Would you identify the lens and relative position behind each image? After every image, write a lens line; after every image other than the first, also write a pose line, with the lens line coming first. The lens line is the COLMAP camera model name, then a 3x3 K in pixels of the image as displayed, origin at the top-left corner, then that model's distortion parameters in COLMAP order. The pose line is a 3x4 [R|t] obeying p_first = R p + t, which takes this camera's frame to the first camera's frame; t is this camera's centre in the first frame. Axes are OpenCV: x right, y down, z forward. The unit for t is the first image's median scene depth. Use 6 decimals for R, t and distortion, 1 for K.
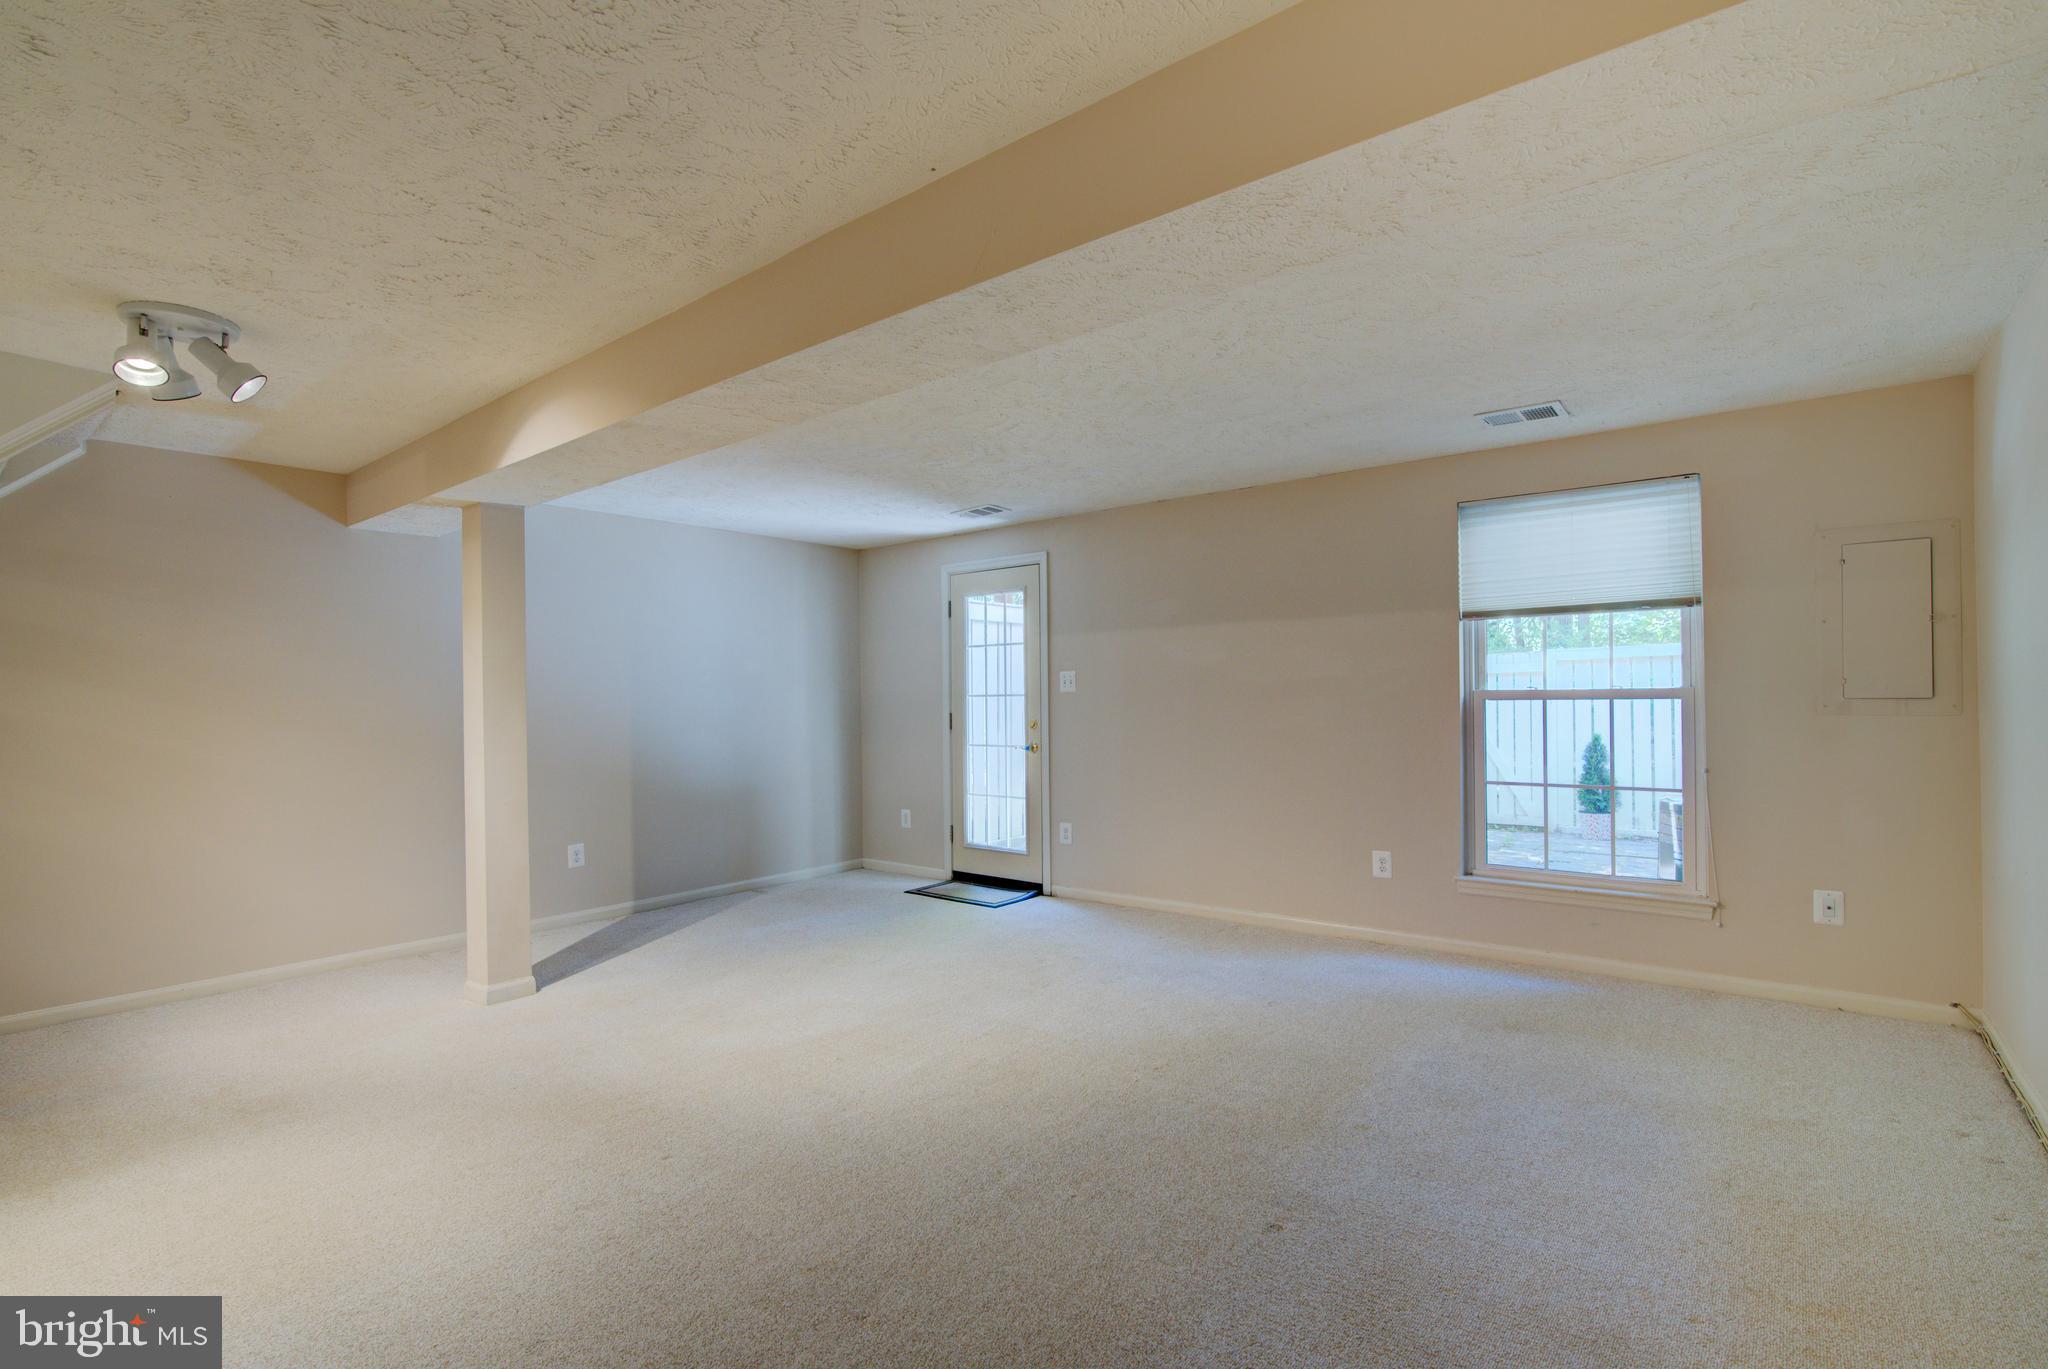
lens RADIAL K [[941.8, 0, 990.3], [0, 941.8, 700.5], [0, 0, 1]] dist [-0.021849, 0.000979]
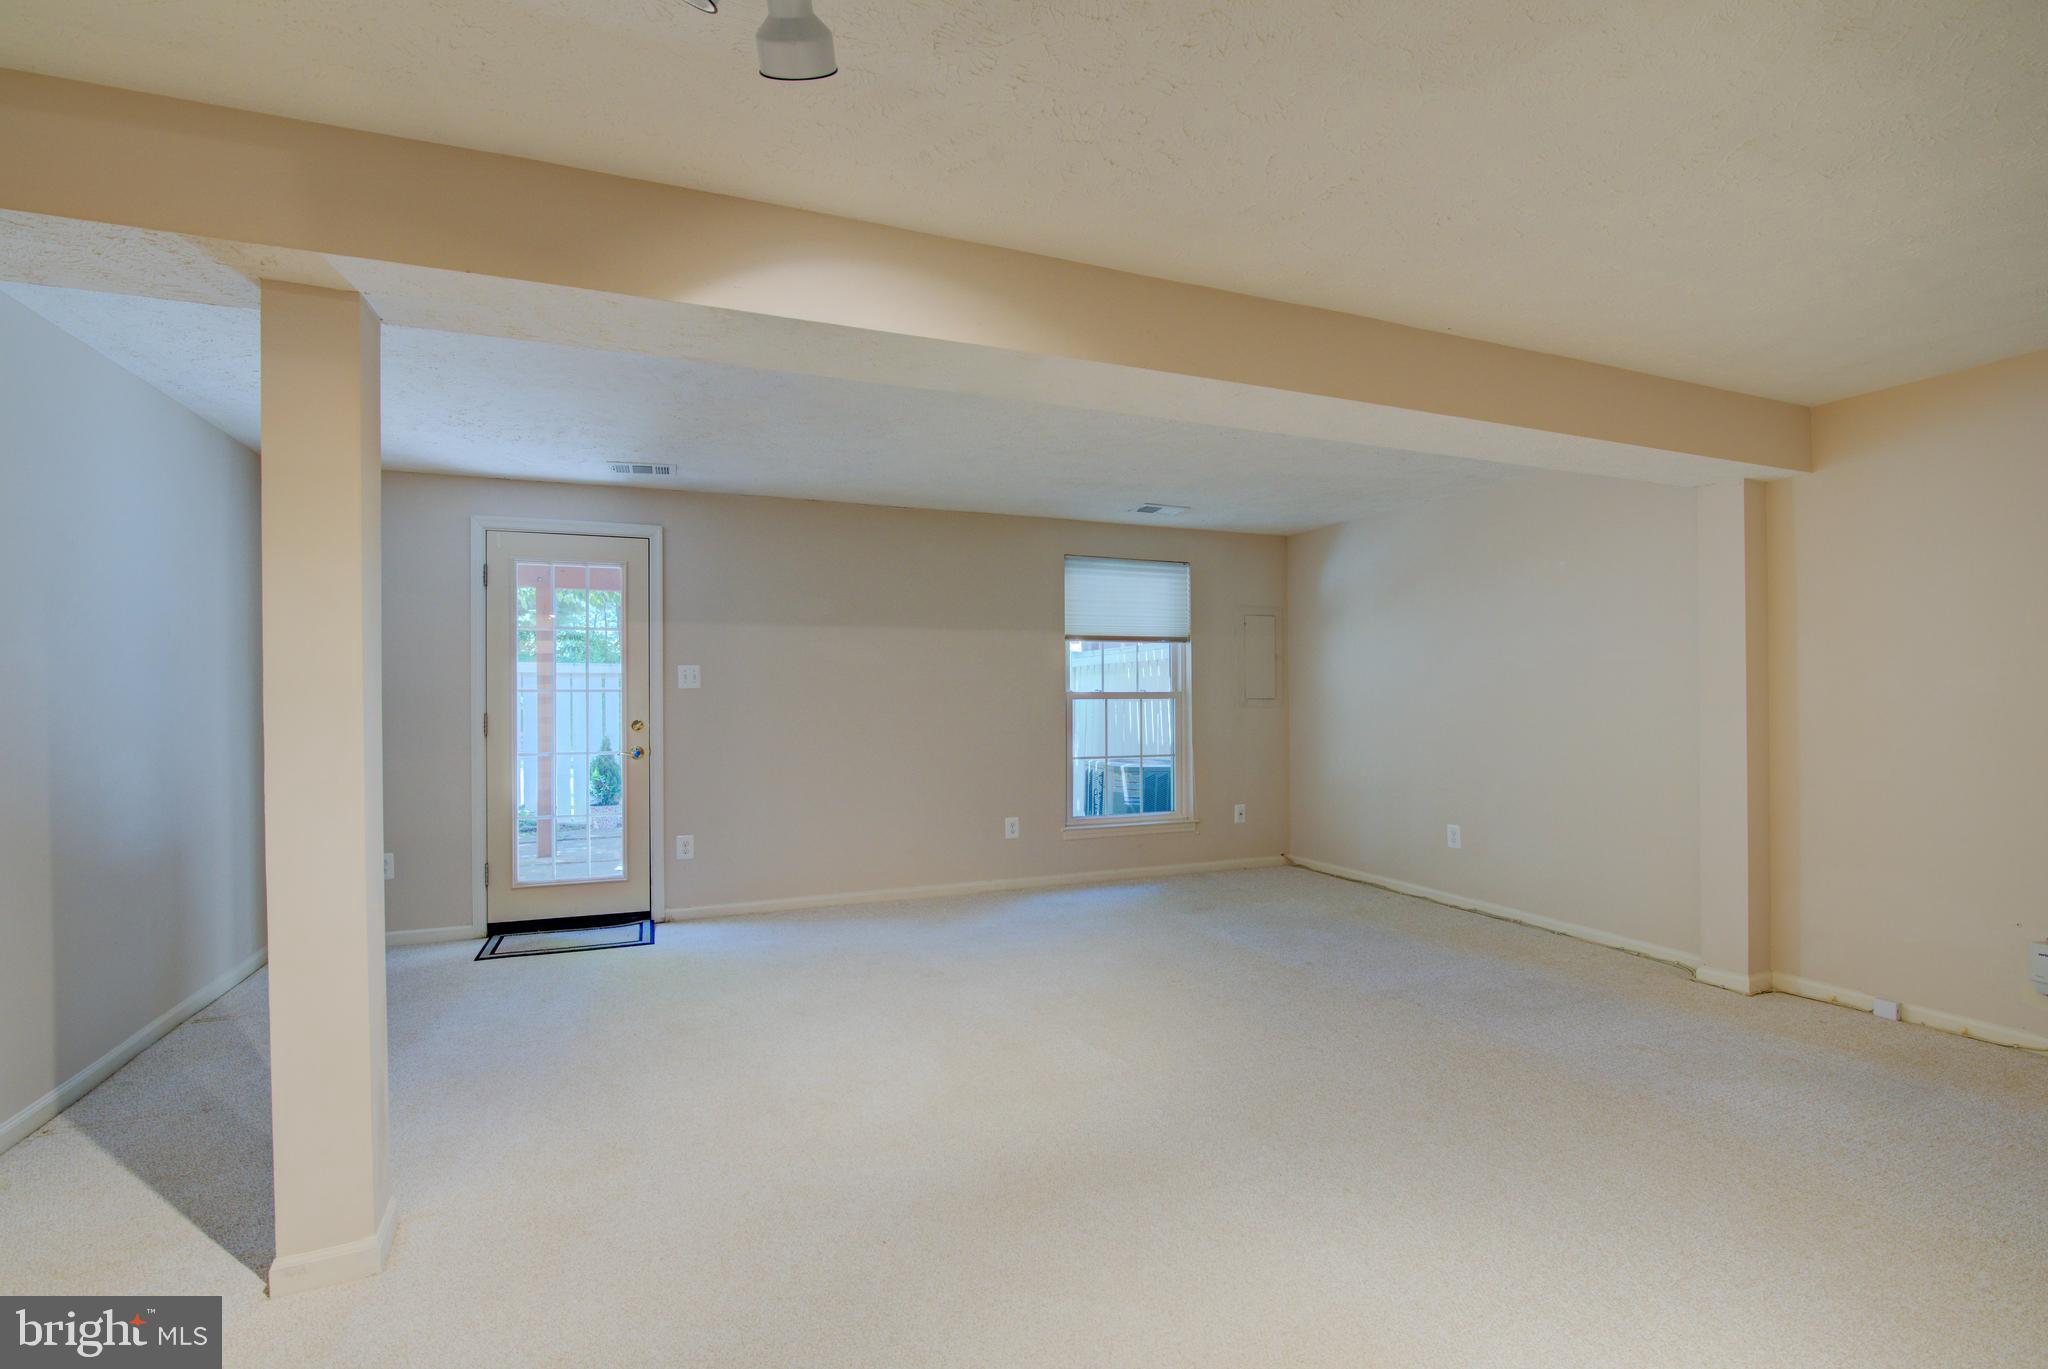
lens RADIAL K [[941.8, 0, 1024.8], [0, 941.8, 694.7], [0, 0, 1]] dist [-0.021849, 0.000979]
pose [[0.472025, 0.015305, 0.881452, -0.680187], [0.002289, 0.999825, -0.018586, 0.017778], [-0.881582, 0.010791, 0.471907, 0.370151]]
